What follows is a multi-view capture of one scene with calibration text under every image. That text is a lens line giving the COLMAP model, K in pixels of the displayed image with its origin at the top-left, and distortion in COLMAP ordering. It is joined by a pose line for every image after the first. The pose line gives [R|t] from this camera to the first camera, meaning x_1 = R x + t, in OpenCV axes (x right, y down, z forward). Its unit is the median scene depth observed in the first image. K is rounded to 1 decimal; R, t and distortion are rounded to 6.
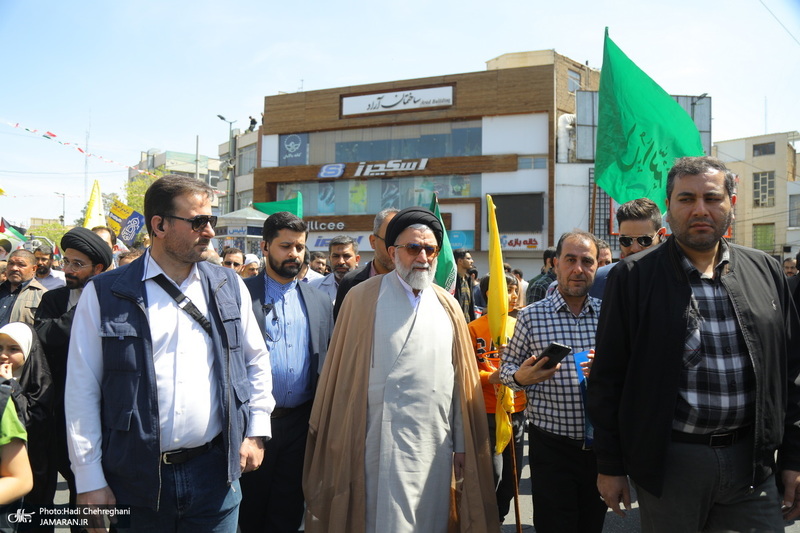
lens RADIAL K [[558.0, 0, 390.7], [0, 558.0, 277.6], [0, 0, 1]] dist [-0.116740, 0.076649]
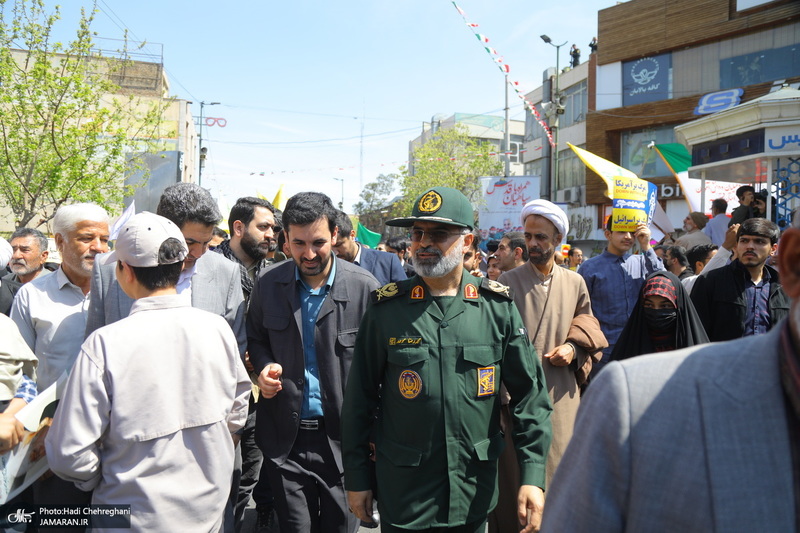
lens RADIAL K [[558.0, 0, 394.0], [0, 558.0, 273.4], [0, 0, 1]] dist [-0.116740, 0.076649]
pose [[0.900663, 0.007078, -0.434460, -0.175467], [-0.002315, 0.999931, 0.011491, -0.000506], [0.434511, -0.009343, 0.900618, 0.279529]]
